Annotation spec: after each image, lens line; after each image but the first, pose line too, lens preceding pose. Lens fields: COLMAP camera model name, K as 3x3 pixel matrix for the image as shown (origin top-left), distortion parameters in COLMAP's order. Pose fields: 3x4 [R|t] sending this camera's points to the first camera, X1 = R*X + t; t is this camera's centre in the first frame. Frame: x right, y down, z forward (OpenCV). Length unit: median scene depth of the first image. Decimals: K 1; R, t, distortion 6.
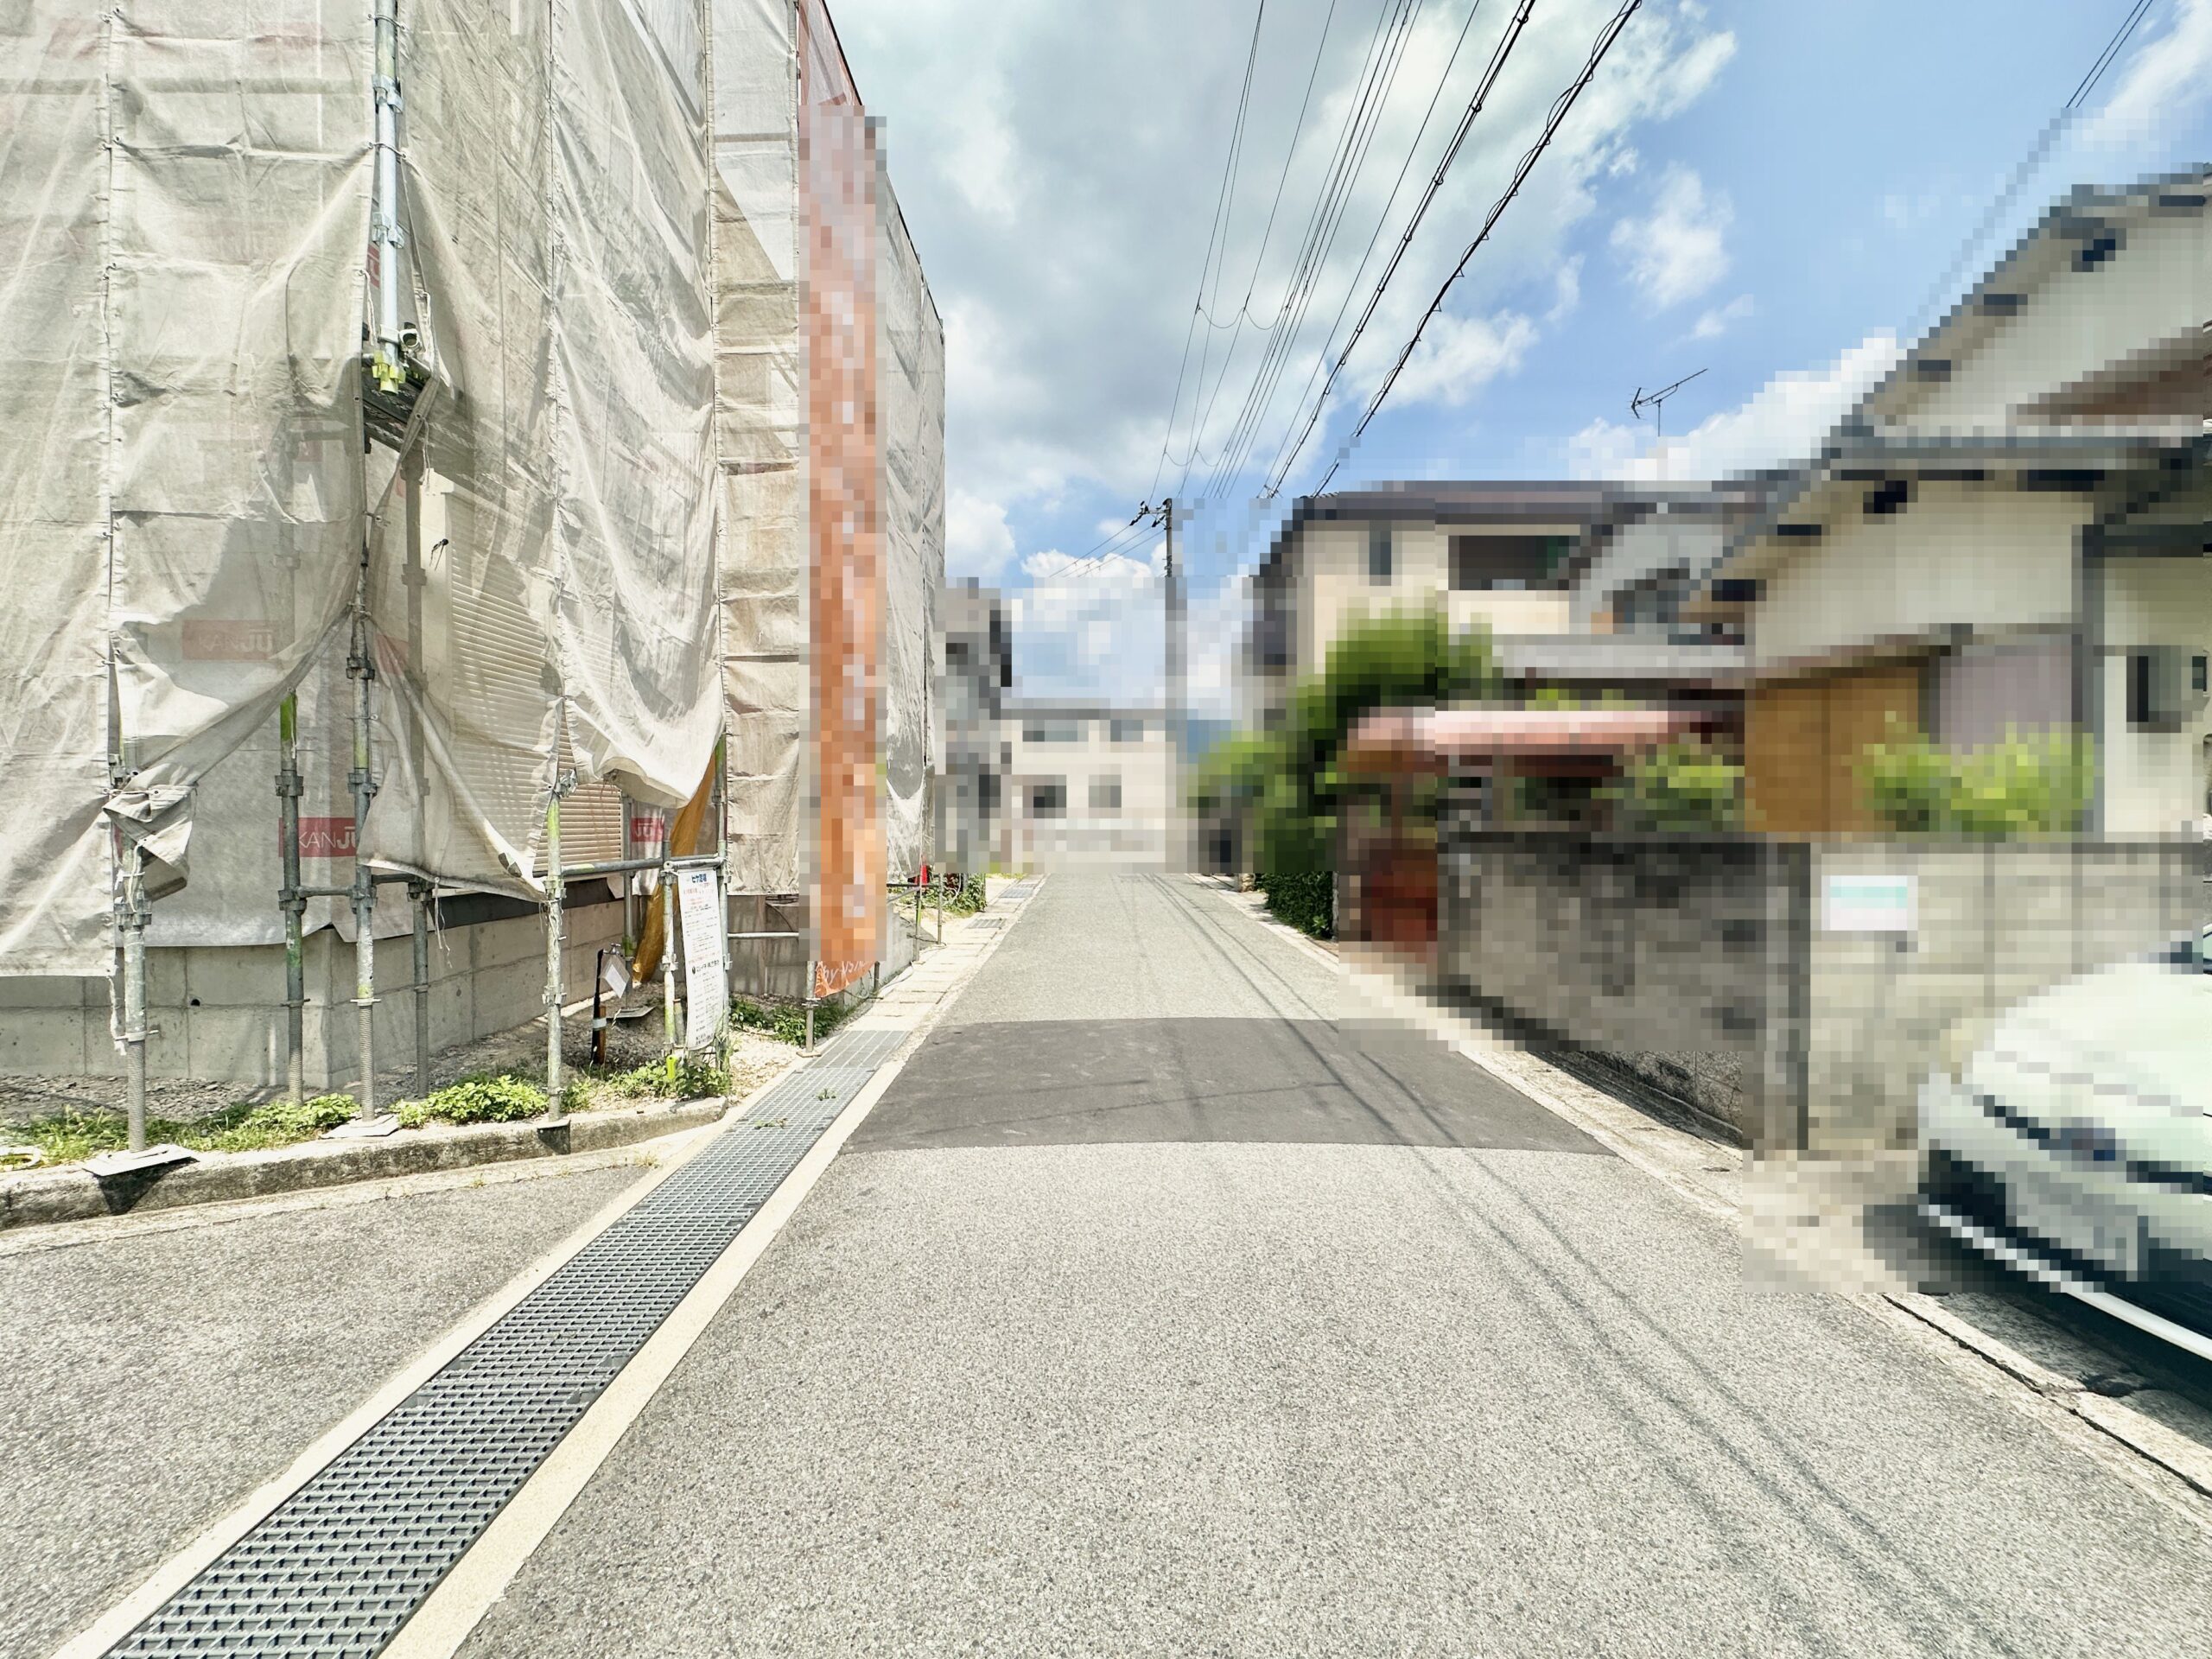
lens RADIAL K [[878.0, 0, 1109.8], [0, 878.0, 824.8], [0, 0, 1]] dist [-0.001633, 0.000183]
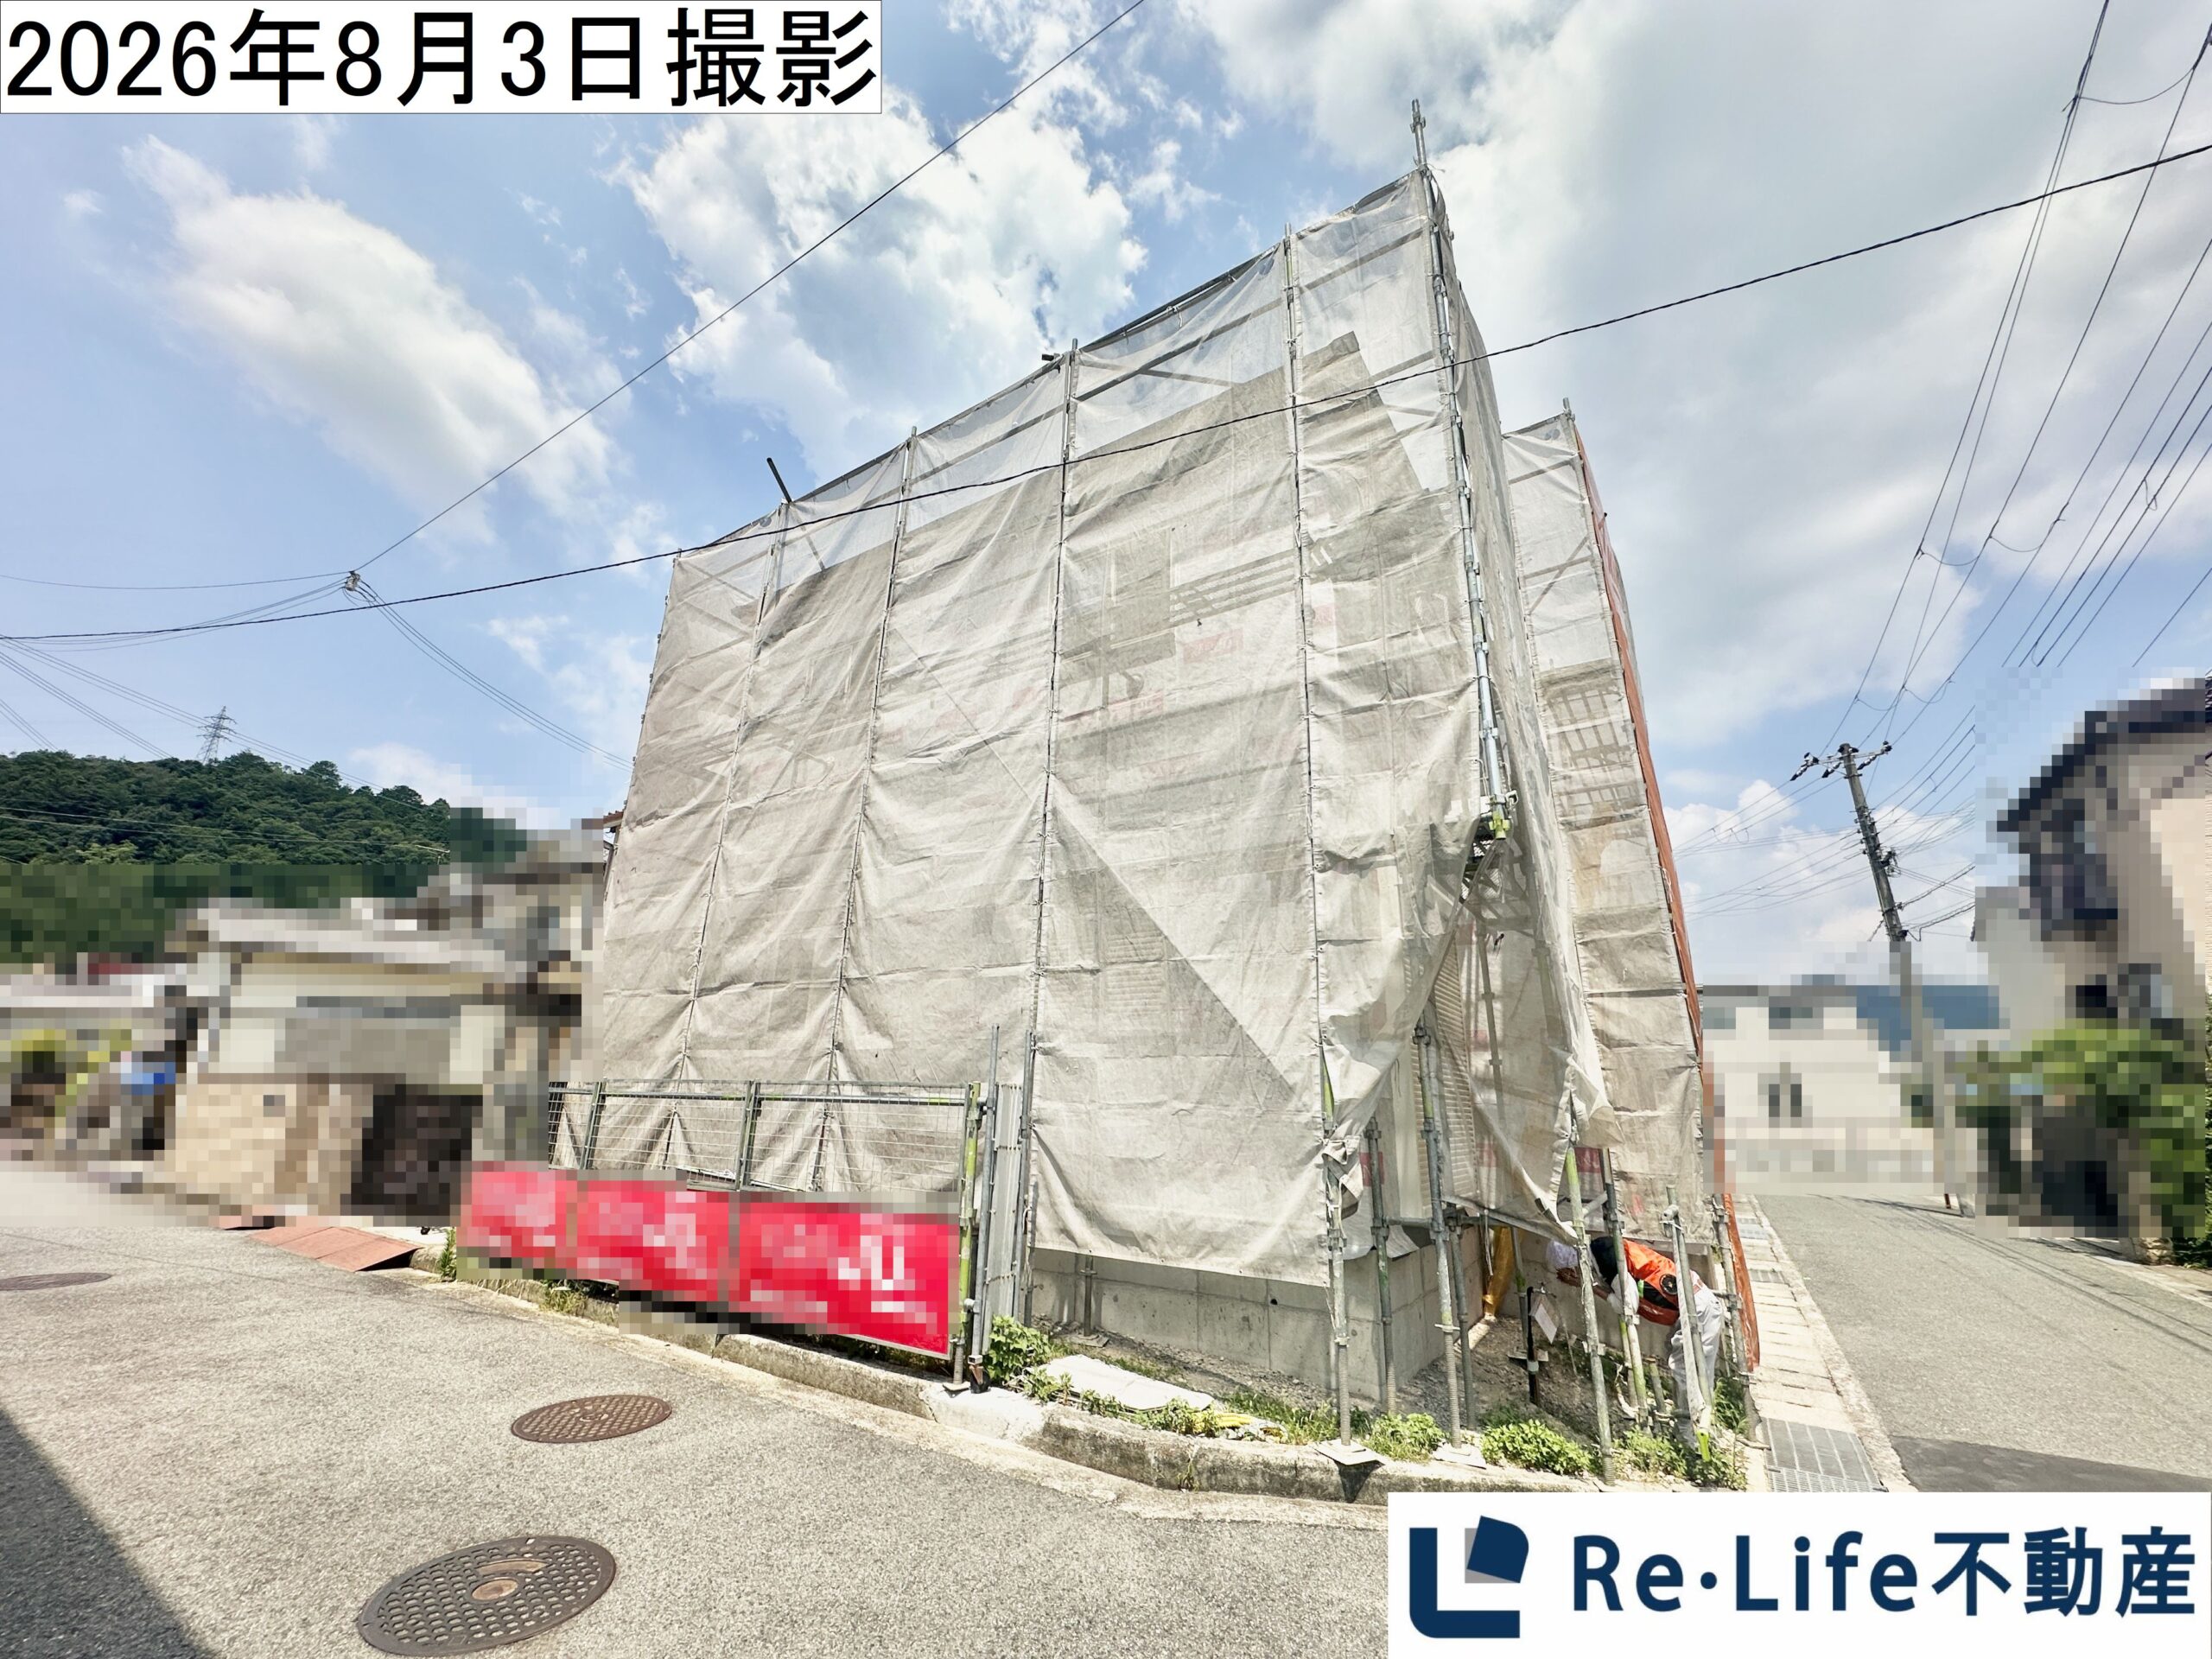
lens RADIAL K [[878.0, 0, 1112.9], [0, 878.0, 824.6], [0, 0, 1]] dist [-0.001633, 0.000183]
pose [[0.829605, -0.144447, -0.539343, -0.475967], [-0.033172, 0.951500, -0.305855, -0.062391], [0.557365, 0.271630, 0.784578, -0.336684]]
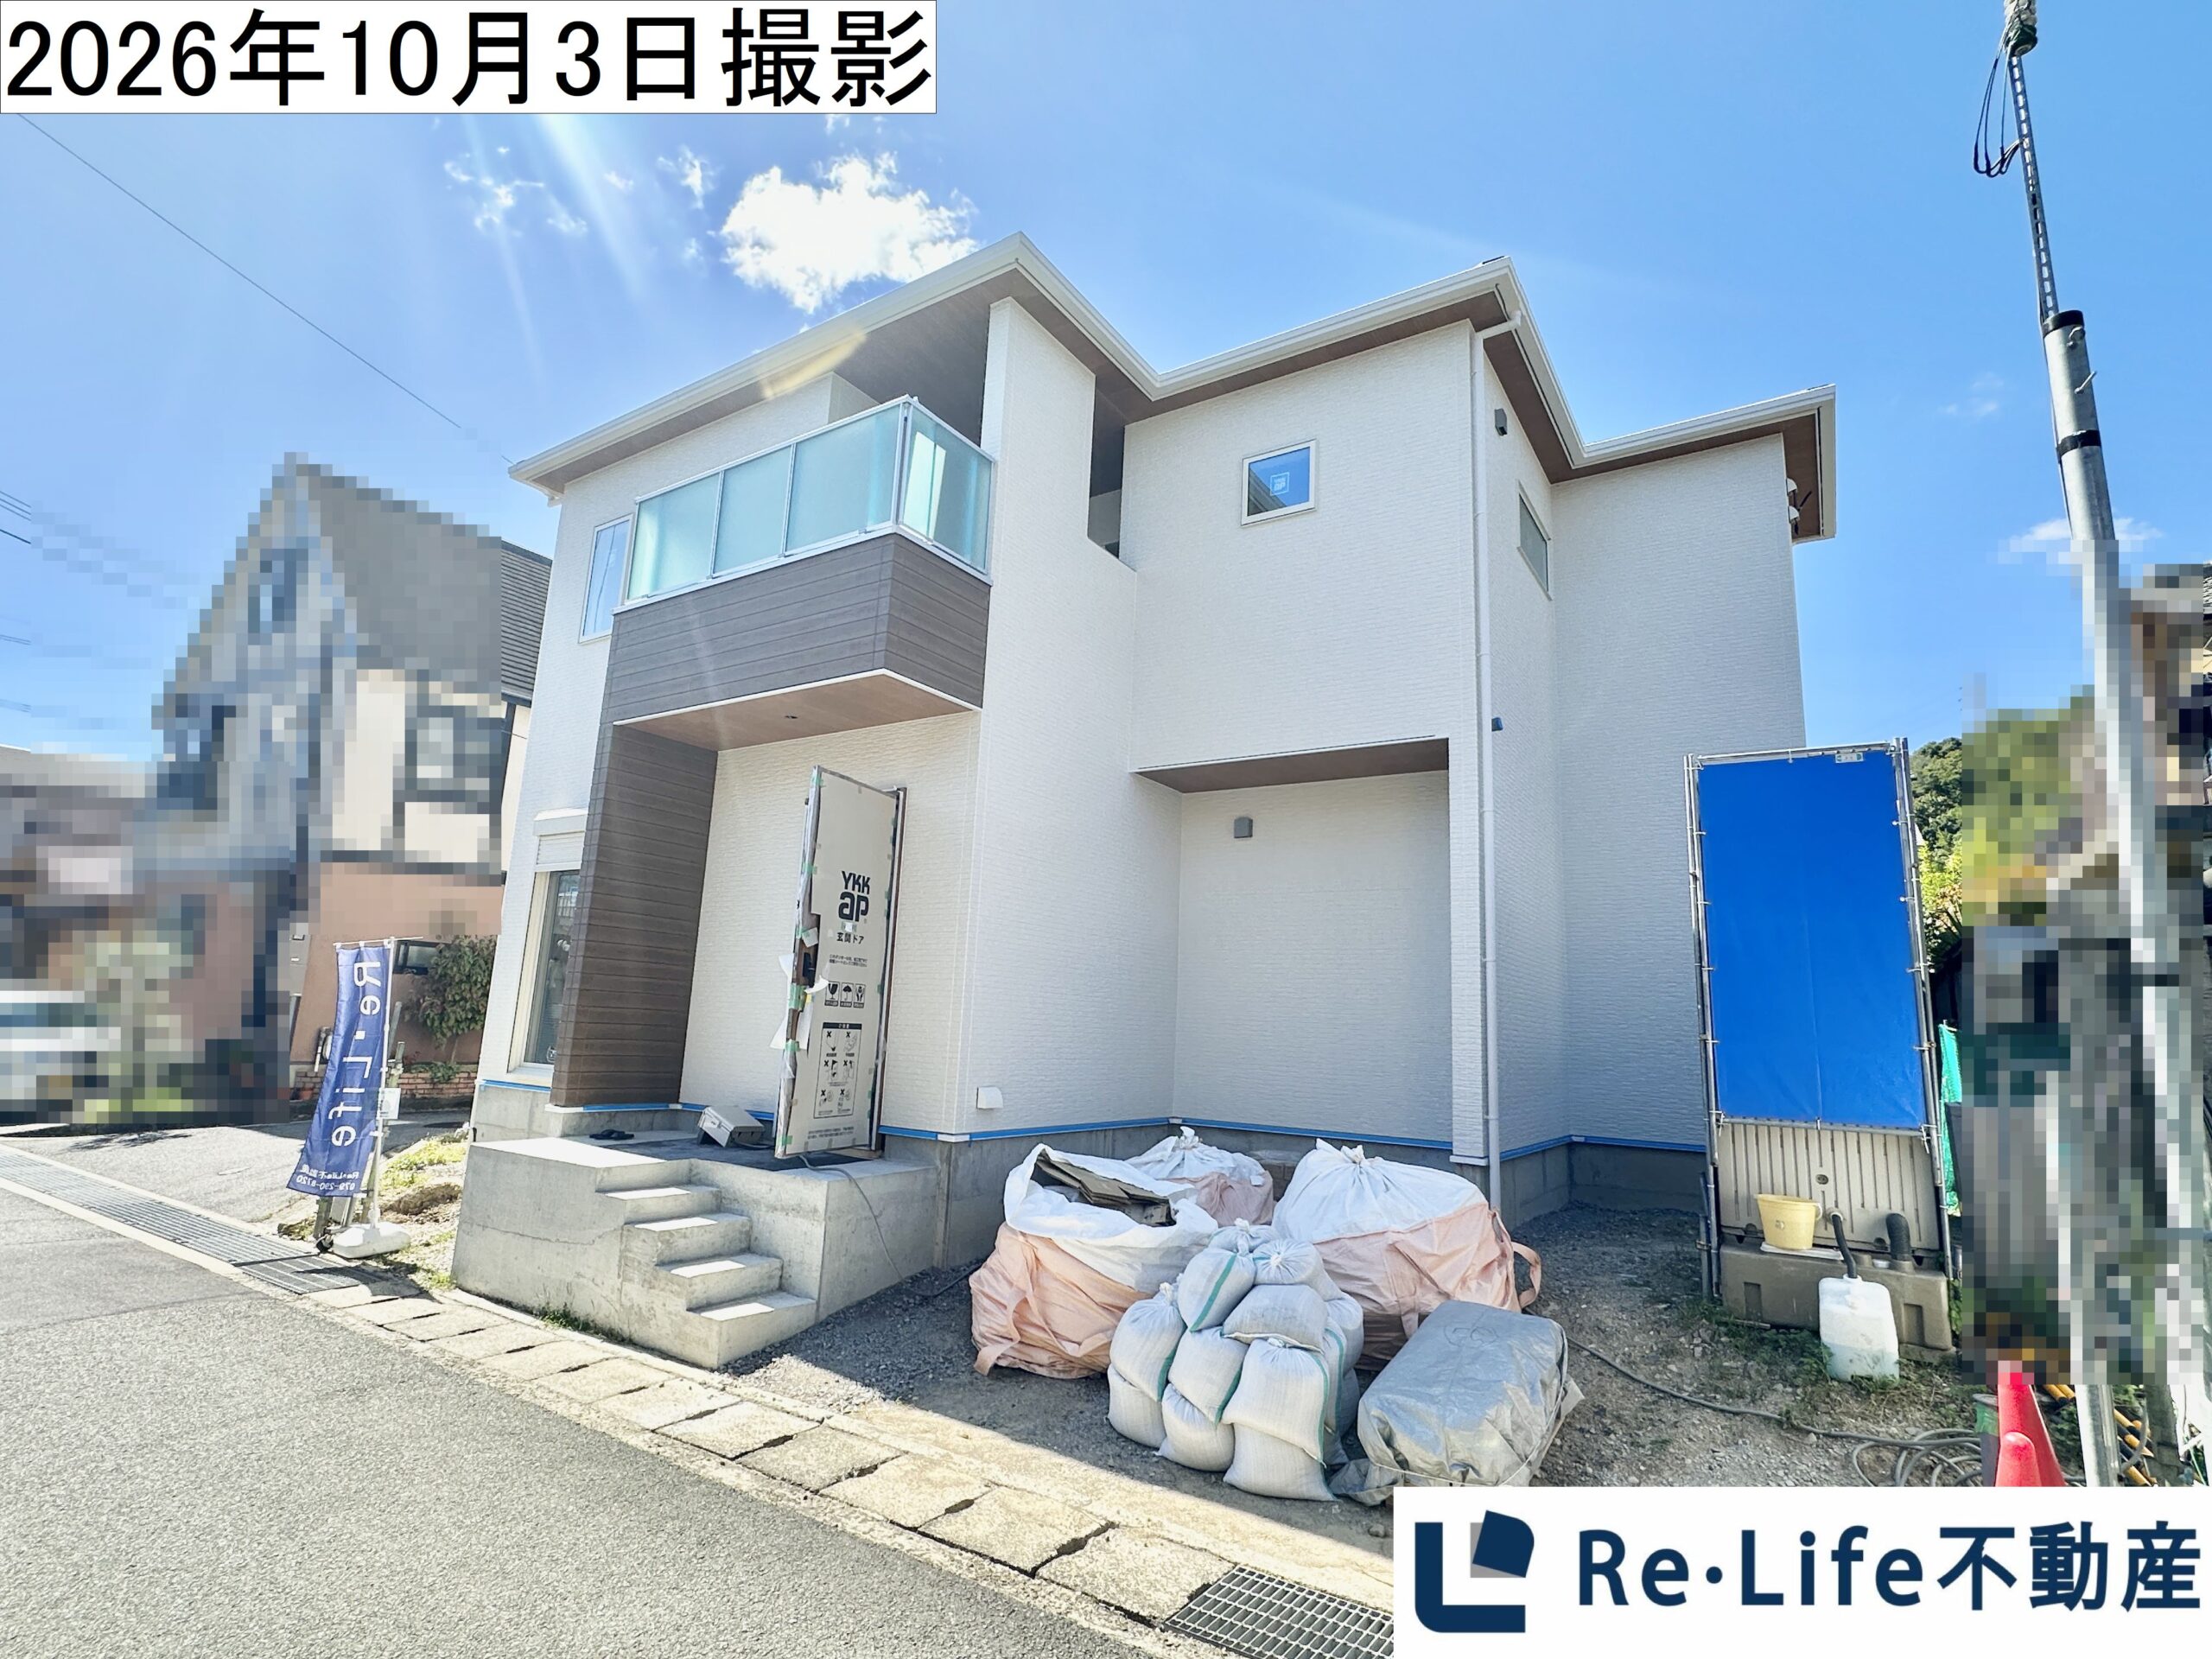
lens RADIAL K [[1085.1, 0, 1103.0], [0, 1085.1, 830.3], [0, 0, 1]] dist [-0.001545, 0.000329]
pose [[-0.565104, -0.172383, -0.806809, 0.414839], [-0.048090, 0.983147, -0.176376, -0.080655], [0.823617, -0.060871, -0.563871, 3.779296]]
